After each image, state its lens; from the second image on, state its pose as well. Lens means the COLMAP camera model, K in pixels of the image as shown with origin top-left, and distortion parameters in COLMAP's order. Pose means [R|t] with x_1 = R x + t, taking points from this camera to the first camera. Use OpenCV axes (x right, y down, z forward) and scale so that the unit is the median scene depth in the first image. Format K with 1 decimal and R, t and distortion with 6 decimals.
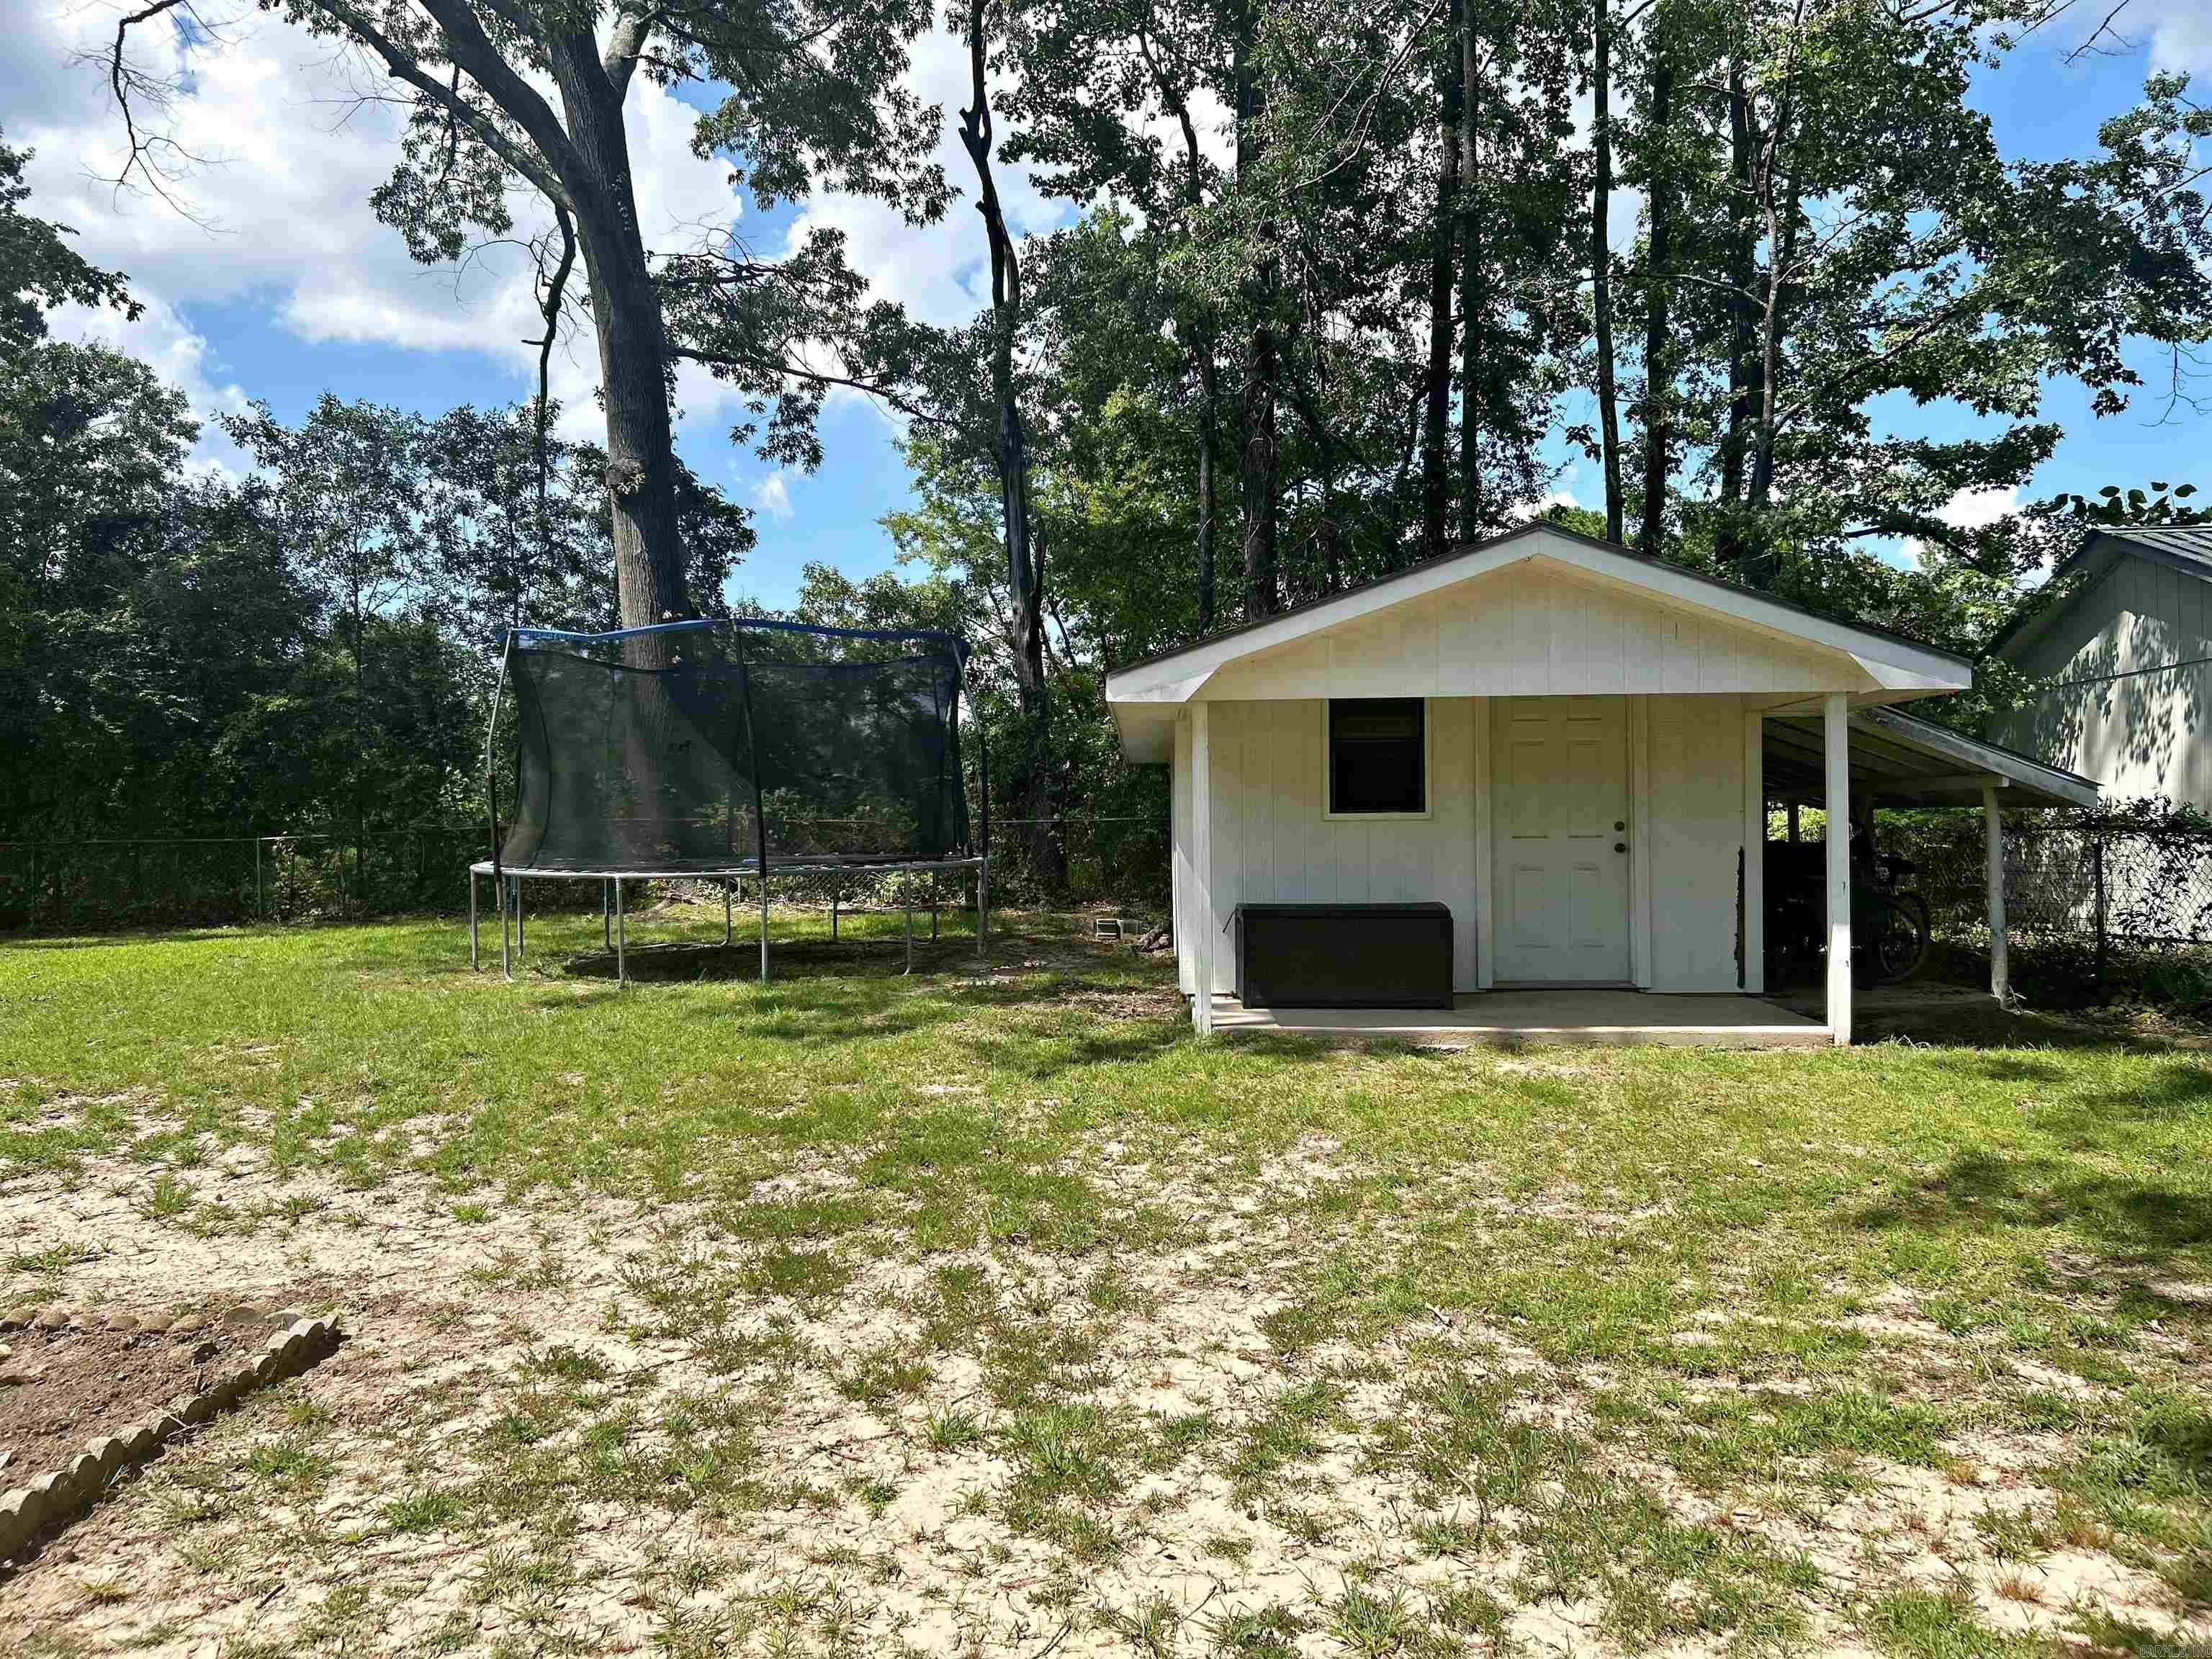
lens RADIAL K [[1681.9, 0, 1095.9], [0, 1681.9, 840.0], [0, 0, 1]] dist [0.030400, -0.025030]
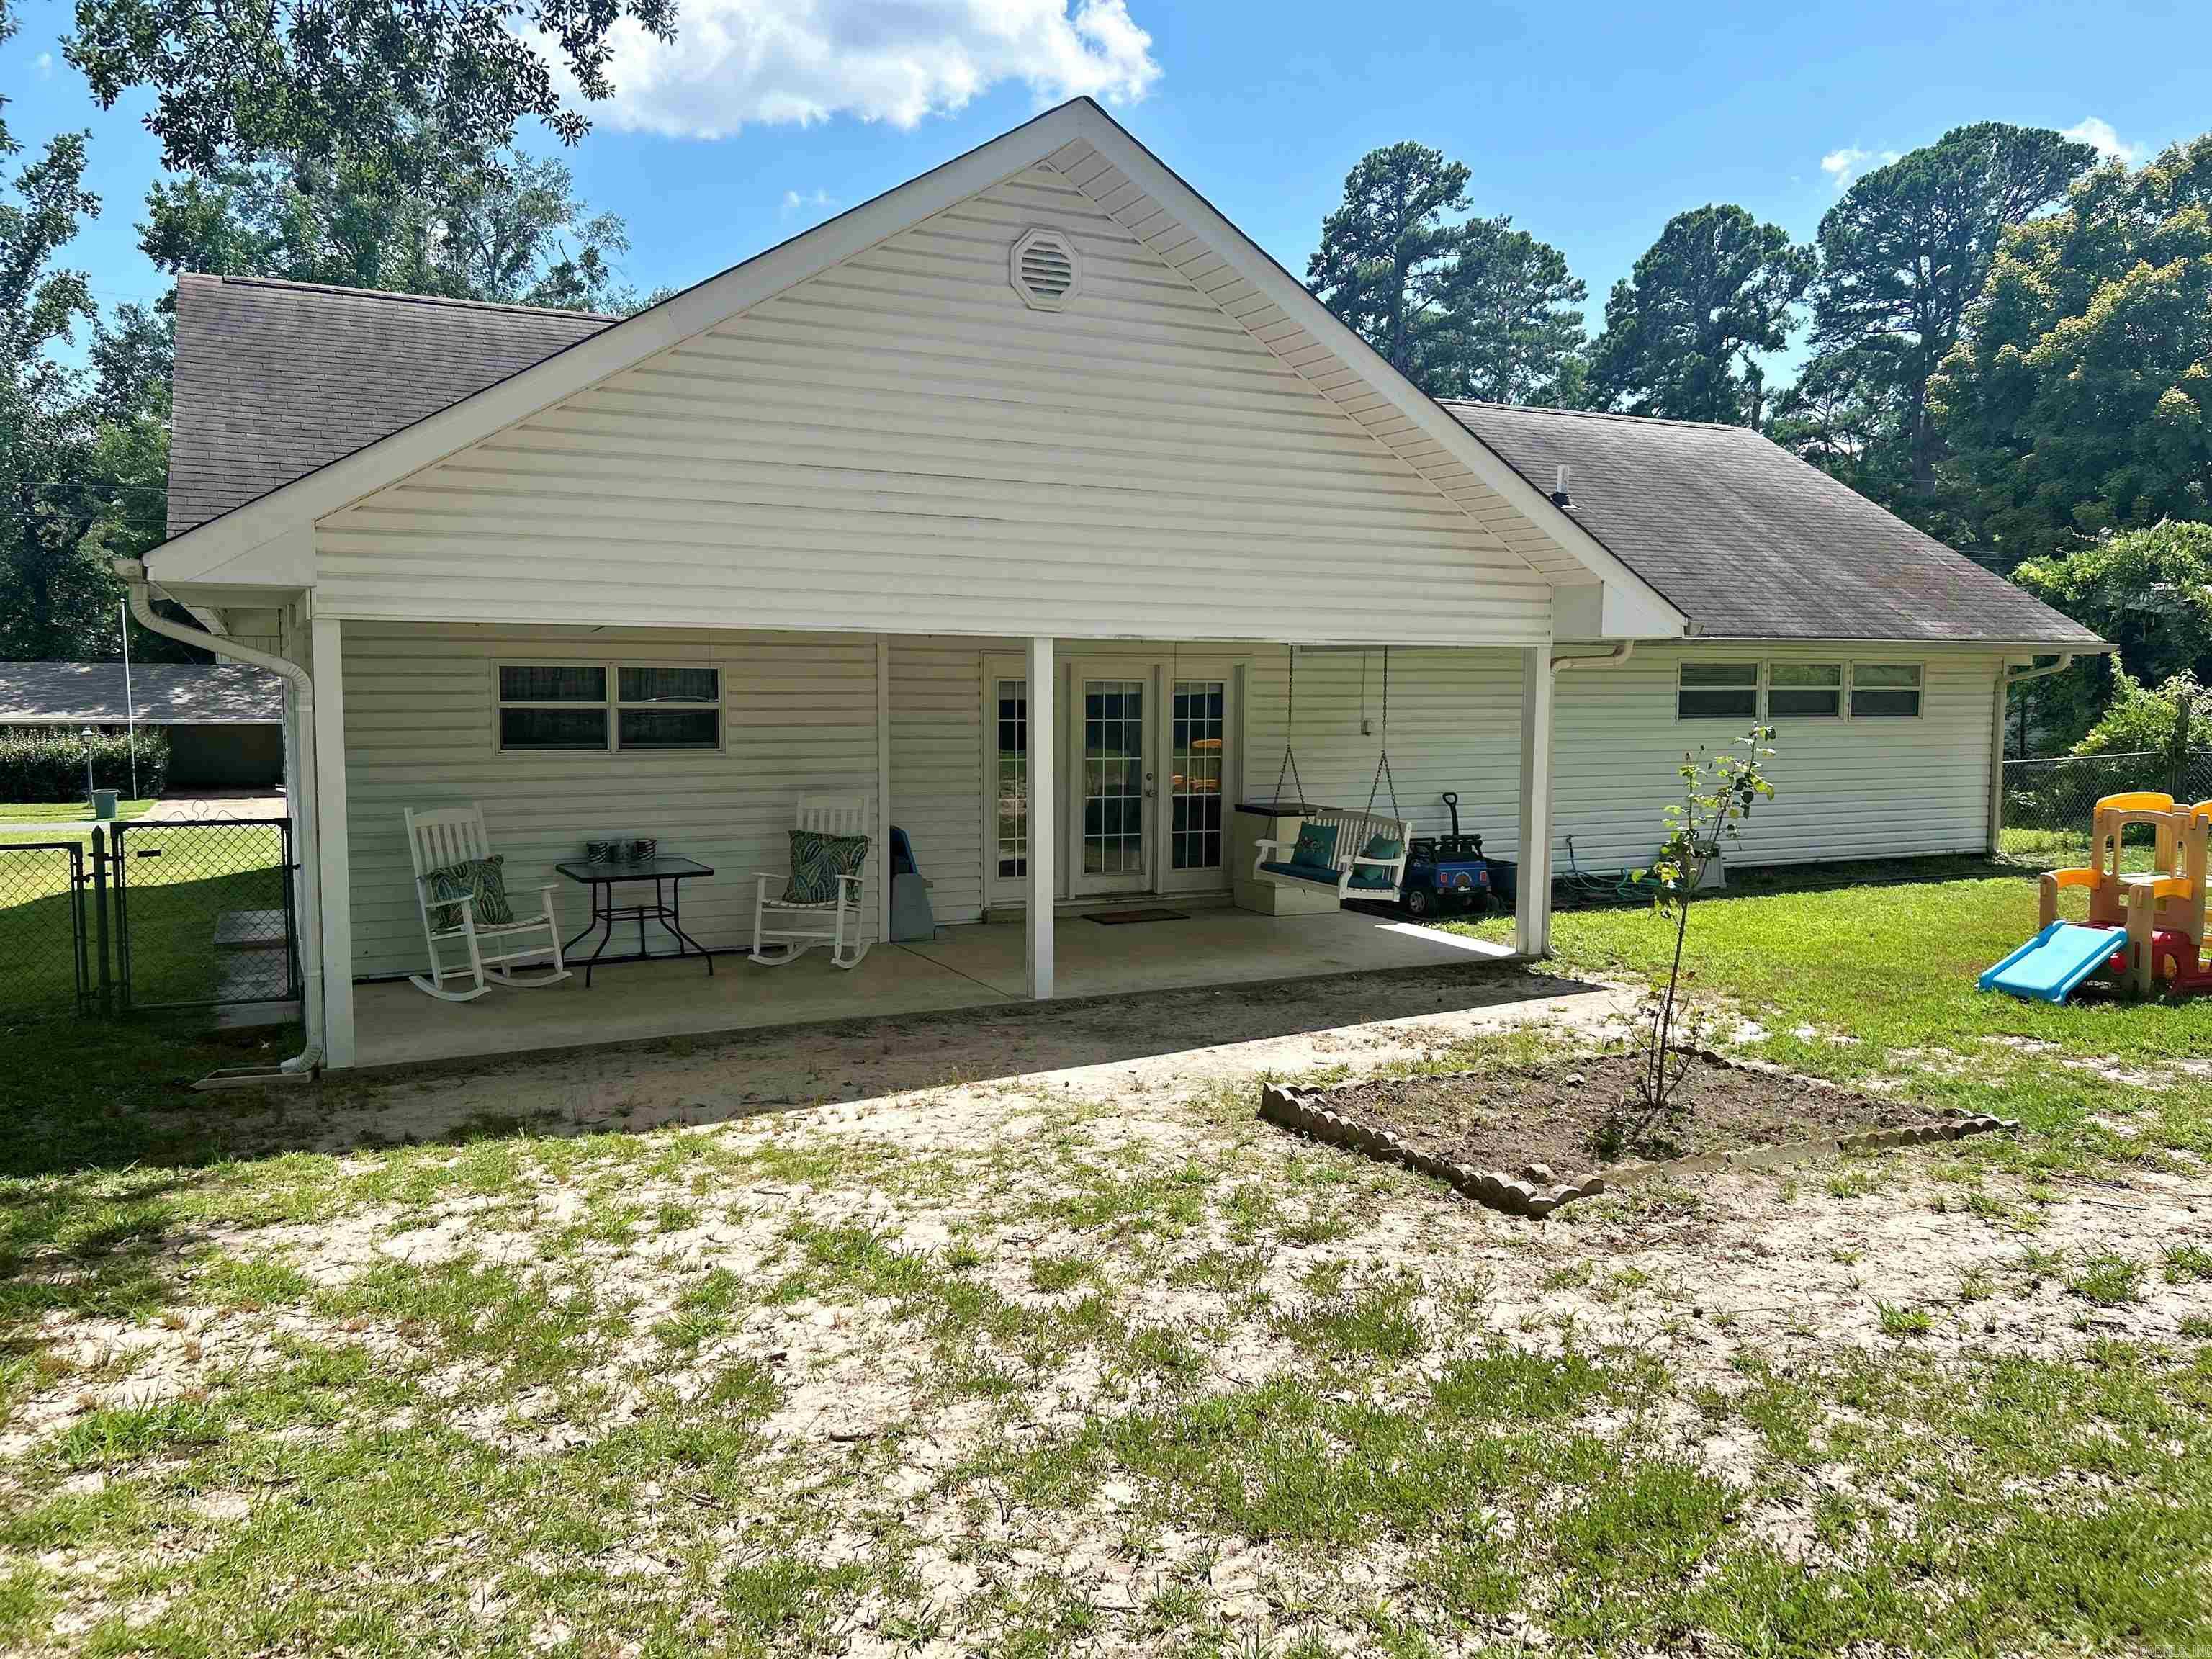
lens RADIAL K [[1681.9, 0, 1095.9], [0, 1681.9, 840.0], [0, 0, 1]] dist [0.030400, -0.025030]
pose [[-0.880141, 0.053153, -0.471727, 0.397322], [0.006060, 0.994889, 0.100795, -0.094645], [0.474674, 0.085855, -0.875964, 2.049680]]
